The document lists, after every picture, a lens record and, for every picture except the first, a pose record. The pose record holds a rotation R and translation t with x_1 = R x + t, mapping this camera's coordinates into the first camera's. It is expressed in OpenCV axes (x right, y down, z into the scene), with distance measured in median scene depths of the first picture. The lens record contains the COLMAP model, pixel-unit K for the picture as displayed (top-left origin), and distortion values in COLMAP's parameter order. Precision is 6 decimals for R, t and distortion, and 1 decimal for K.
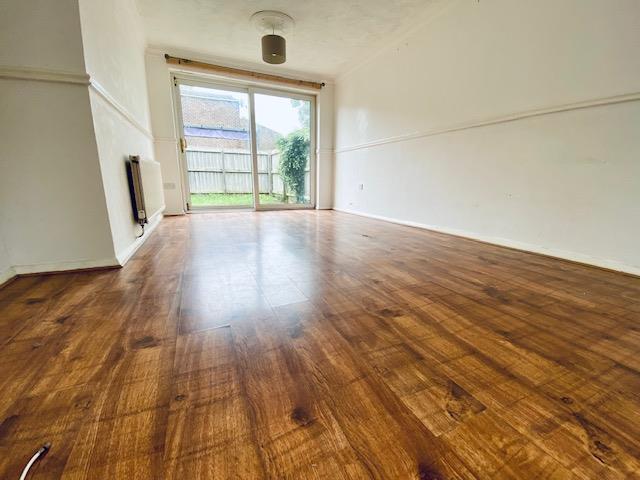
lens RADIAL K [[261.3, 0, 321.8], [0, 261.3, 245.8], [0, 0, 1]] dist [0.004365, -0.000276]
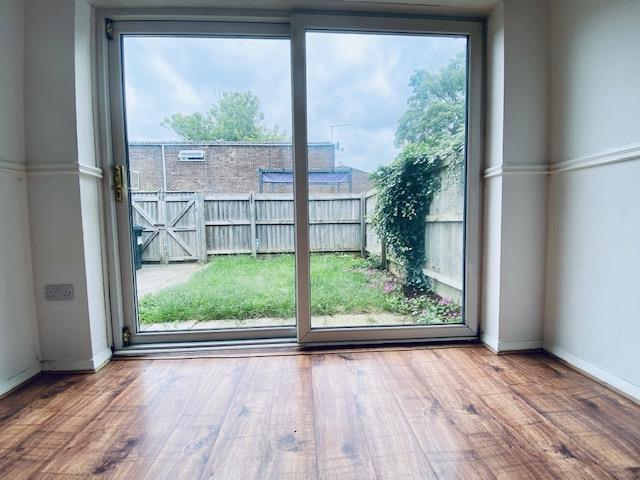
lens RADIAL K [[261.3, 0, 315.8], [0, 261.3, 239.5], [0, 0, 1]] dist [0.004365, -0.000276]
pose [[0.924802, -0.006605, -0.380392, -0.071403], [-0.063028, 0.983373, -0.170309, -0.156086], [0.375192, 0.181478, 0.909009, 0.472519]]
